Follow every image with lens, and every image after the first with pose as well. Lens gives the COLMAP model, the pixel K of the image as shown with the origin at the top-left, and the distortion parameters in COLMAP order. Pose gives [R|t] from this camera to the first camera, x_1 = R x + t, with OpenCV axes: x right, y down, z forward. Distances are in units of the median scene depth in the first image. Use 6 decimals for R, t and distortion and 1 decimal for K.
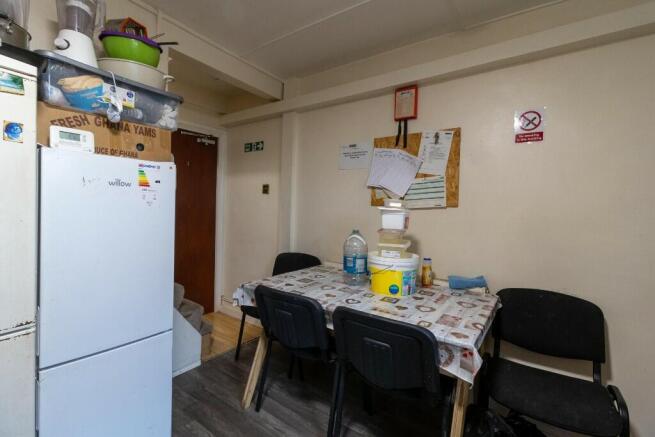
lens RADIAL K [[299.8, 0, 329.6], [0, 299.8, 213.1], [0, 0, 1]] dist [-0.000675, 0.000749]
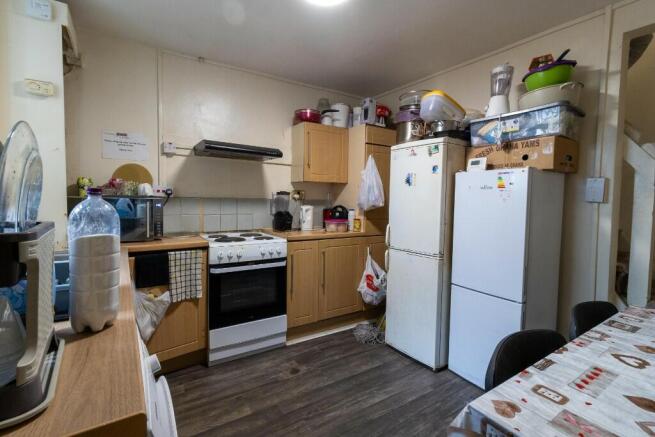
lens RADIAL K [[299.8, 0, 329.6], [0, 299.8, 213.1], [0, 0, 1]] dist [-0.000675, 0.000749]
pose [[-0.371177, 0.015600, -0.928431, 0.967844], [-0.043808, 0.998451, 0.034290, 0.014906], [0.927528, 0.053401, -0.369919, 0.764023]]
